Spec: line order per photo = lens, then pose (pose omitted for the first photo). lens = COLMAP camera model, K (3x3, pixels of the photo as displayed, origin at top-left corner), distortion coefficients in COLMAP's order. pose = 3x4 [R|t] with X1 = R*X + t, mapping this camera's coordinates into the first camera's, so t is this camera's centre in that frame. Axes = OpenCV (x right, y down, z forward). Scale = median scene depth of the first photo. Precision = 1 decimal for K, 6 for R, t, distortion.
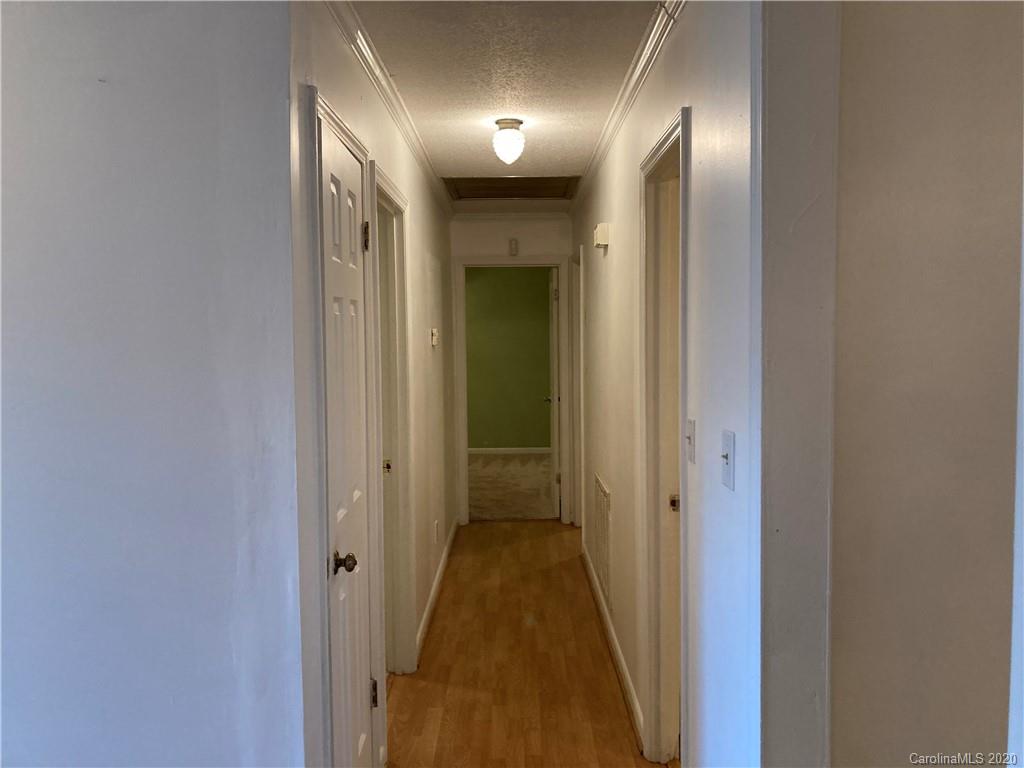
lens RADIAL K [[838.4, 0, 512.7], [0, 838.4, 382.8], [0, 0, 1]] dist [0.017596, -0.015189]
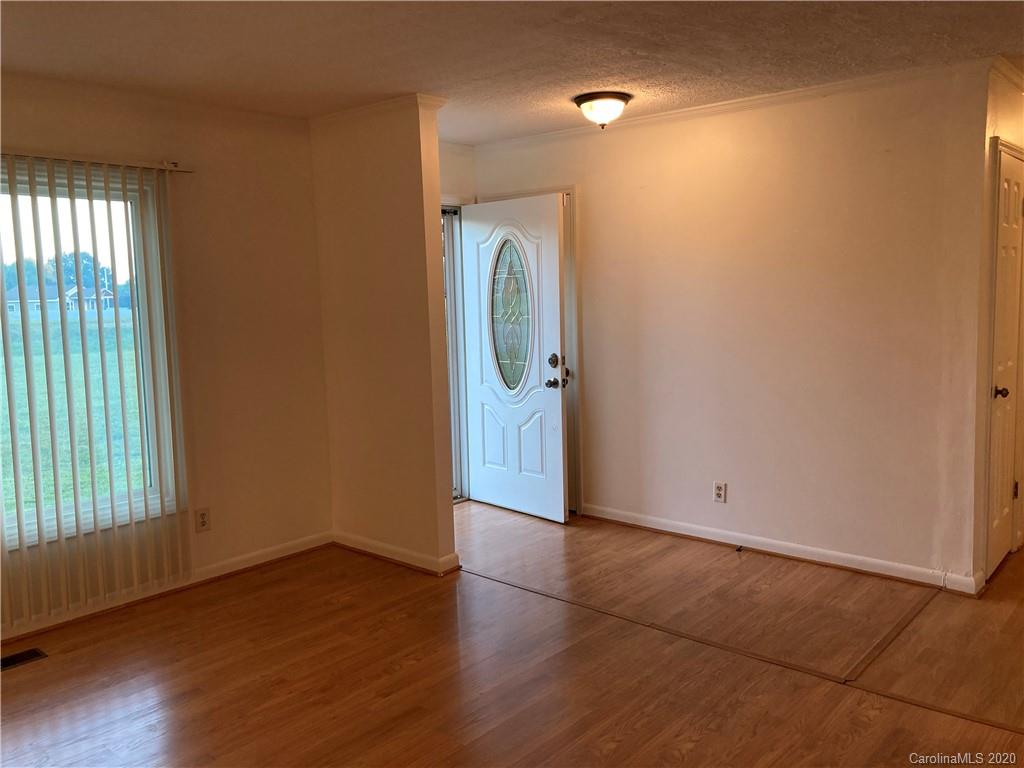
lens RADIAL K [[838.4, 0, 516.6], [0, 838.4, 382.4], [0, 0, 1]] dist [0.017596, -0.015189]
pose [[0.754596, 0.061077, -0.653341, 0.203084], [-0.006977, 0.996349, 0.085086, 0.042545], [0.656152, -0.059647, 0.752268, -1.087123]]
